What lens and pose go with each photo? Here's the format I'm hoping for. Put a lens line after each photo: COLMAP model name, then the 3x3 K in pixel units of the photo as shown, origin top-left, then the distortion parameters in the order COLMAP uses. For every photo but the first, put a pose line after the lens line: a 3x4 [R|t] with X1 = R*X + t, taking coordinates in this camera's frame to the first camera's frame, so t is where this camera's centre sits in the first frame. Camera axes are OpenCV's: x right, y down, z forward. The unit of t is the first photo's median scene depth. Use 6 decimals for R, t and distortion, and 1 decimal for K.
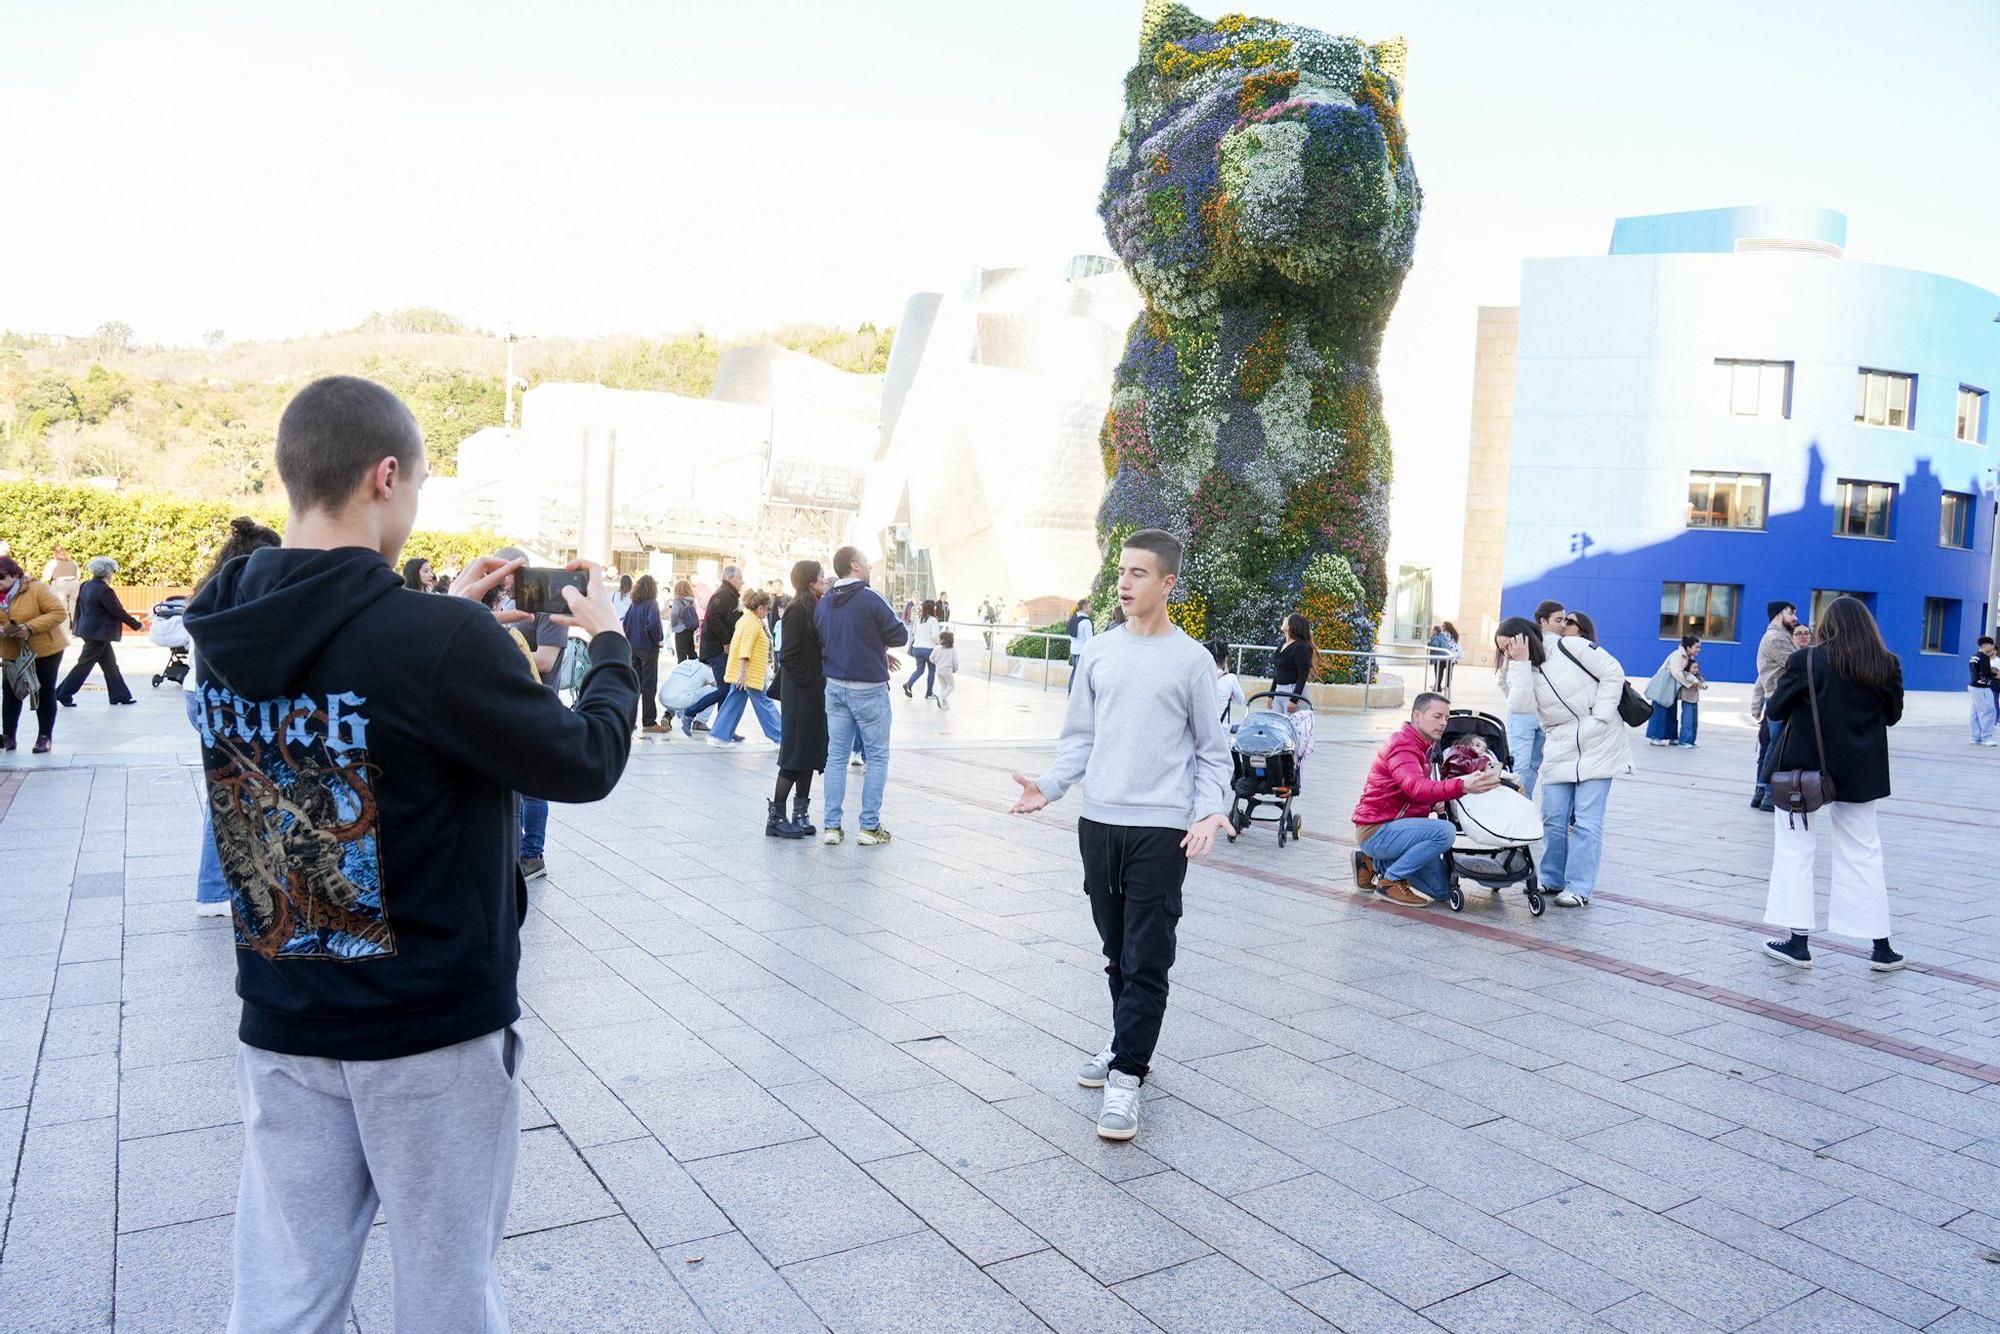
lens RADIAL K [[1332.9, 0, 1007.9], [0, 1332.9, 661.4], [0, 0, 1]] dist [-0.031378, 0.021129]
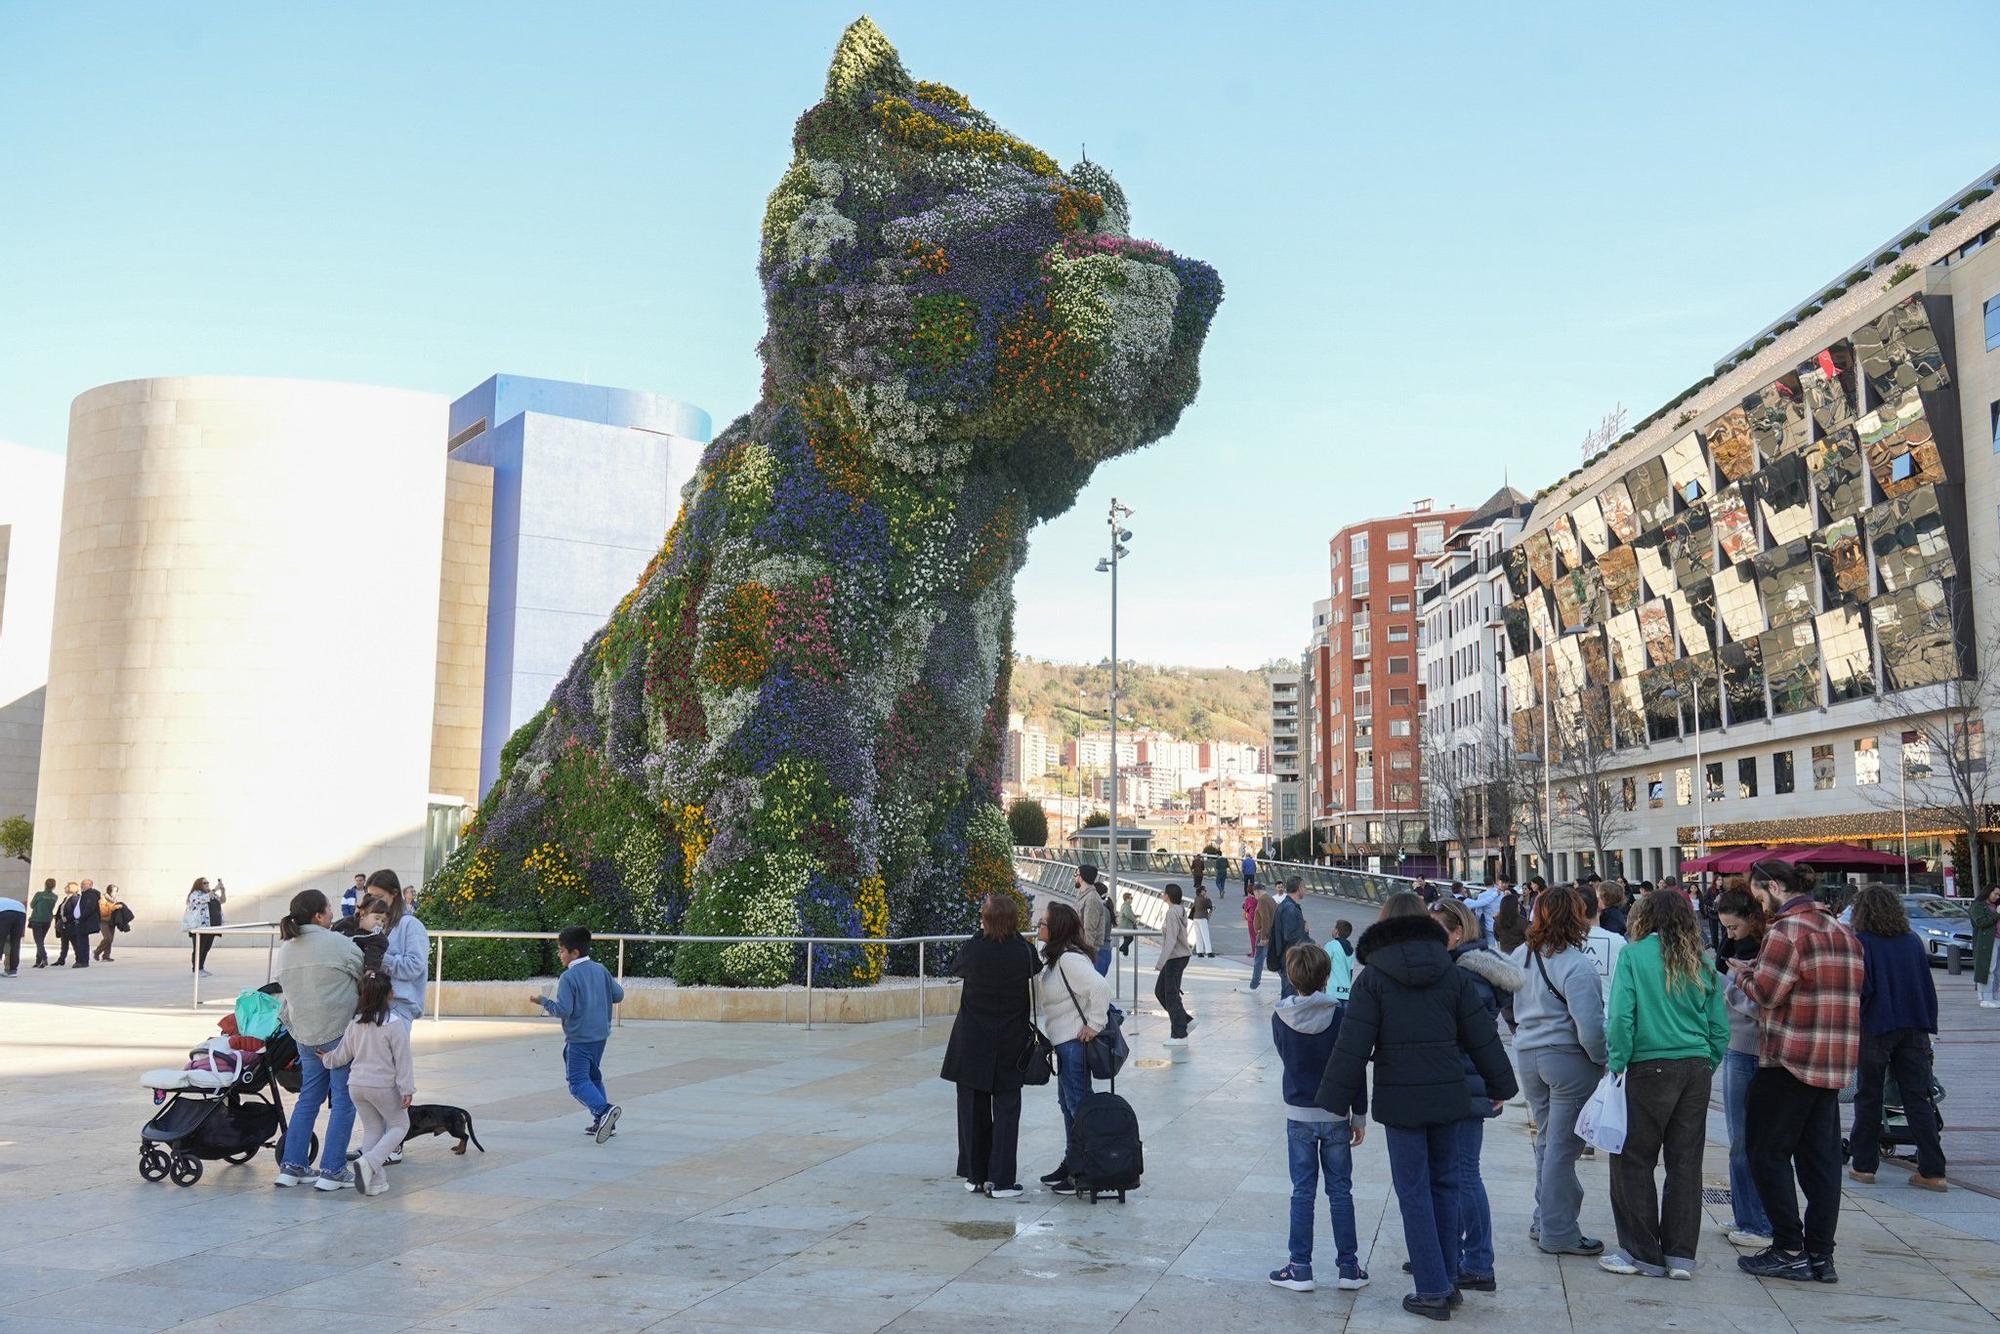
lens RADIAL K [[1694.0, 0, 1000.0], [0, 1694.0, 667.0], [0, 0, 1]] dist [0.005650, 0.000917]
pose [[0.552346, 0.061001, 0.831380, -0.568130], [0.056313, 0.992310, -0.110222, -0.051663], [-0.831711, 0.107699, 0.544663, 0.465444]]
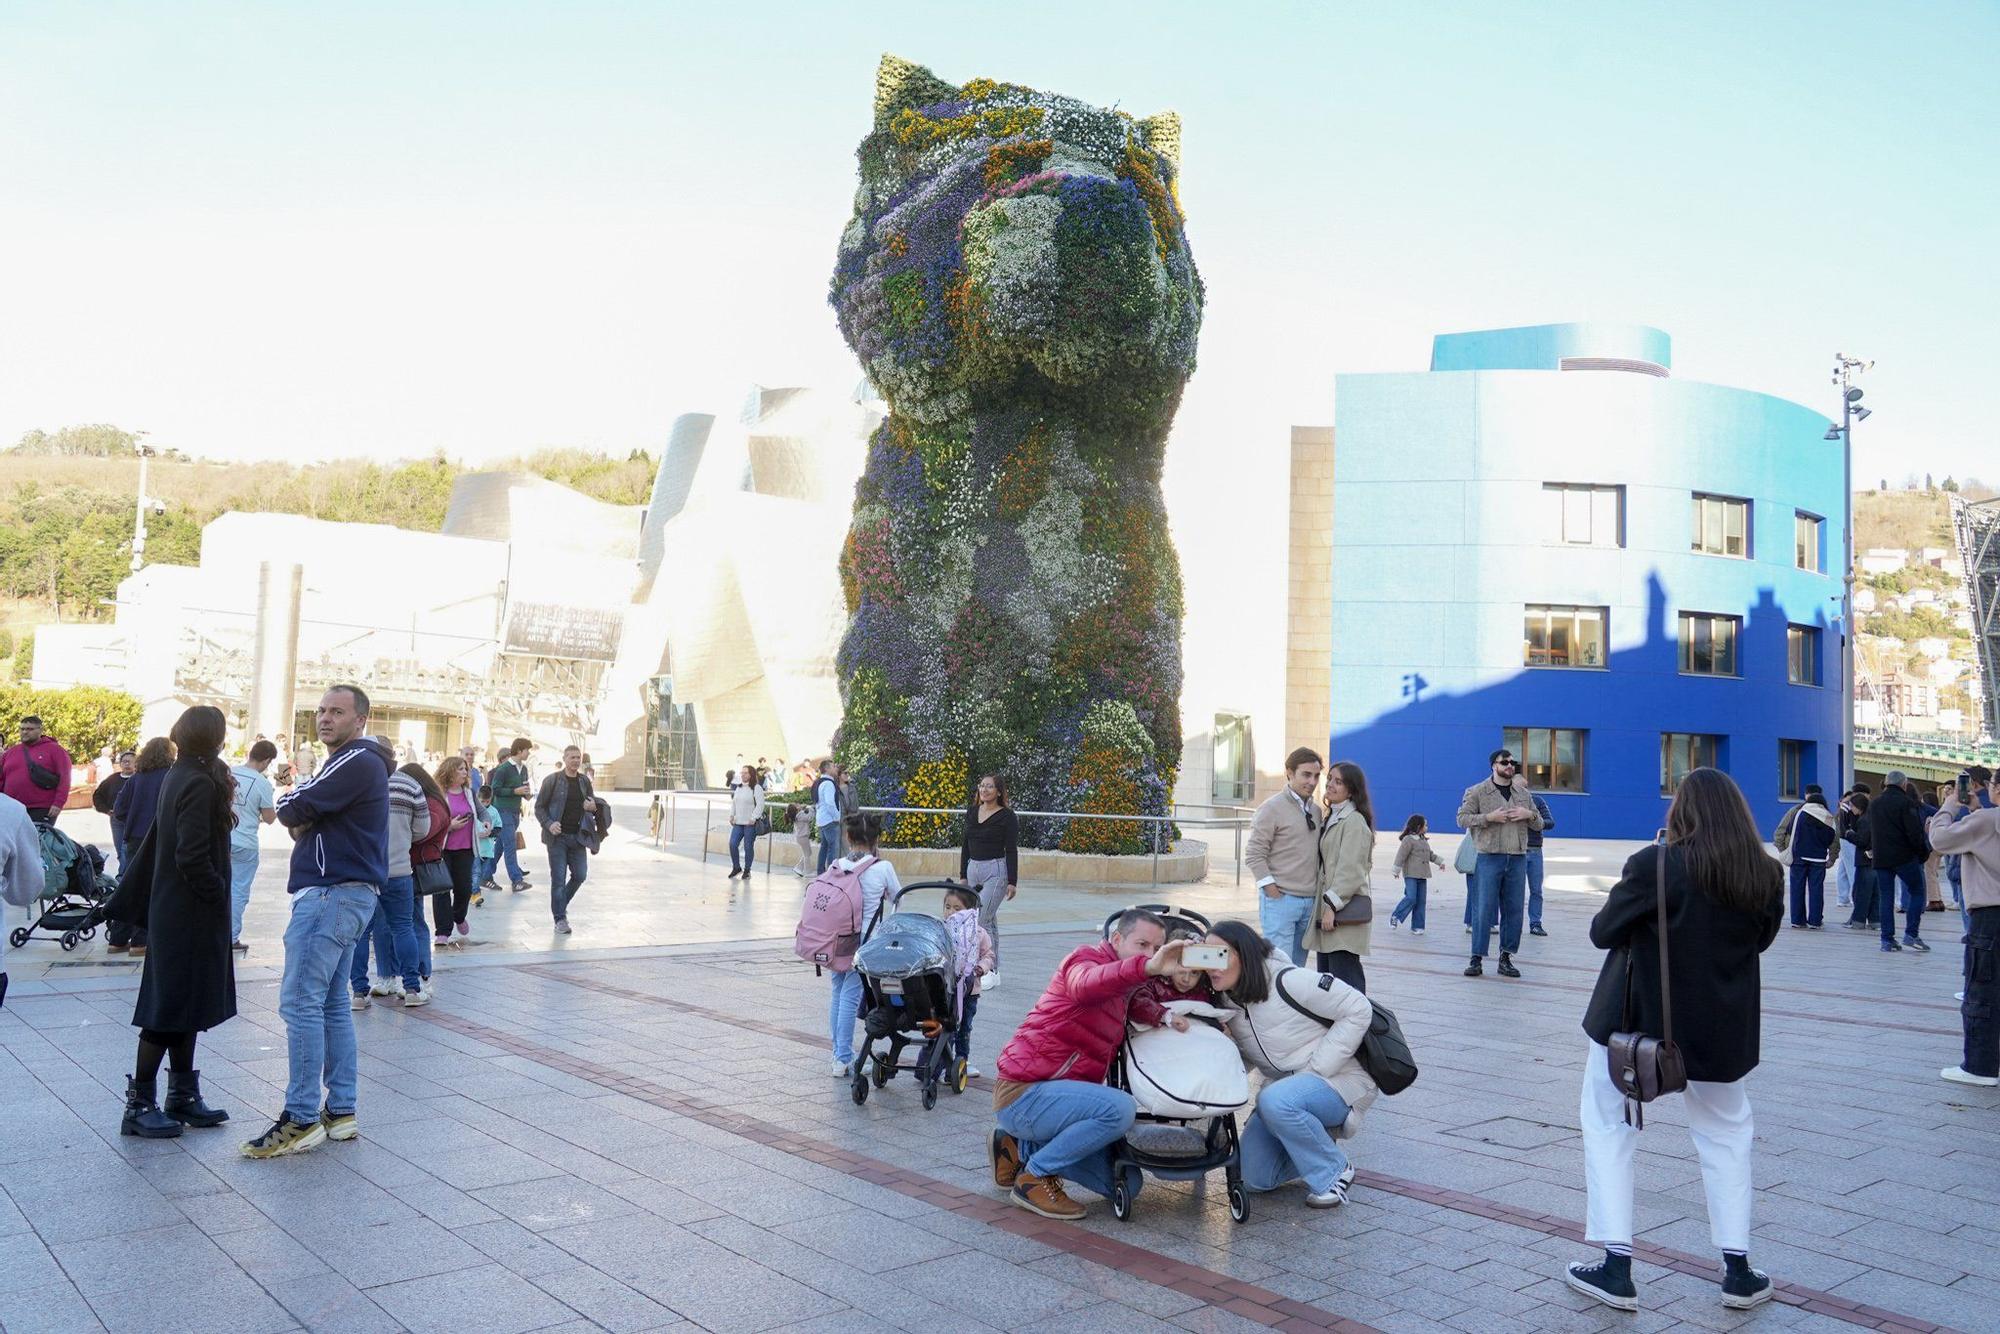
lens RADIAL K [[1504.3, 0, 1000.0], [0, 1504.3, 667.0], [0, 0, 1]] dist [0.000366, 0.003548]
pose [[0.991577, -0.010516, 0.129094, 0.049323], [0.024319, 0.994088, -0.105821, -0.002191], [-0.127218, 0.108069, 0.985970, 0.066378]]
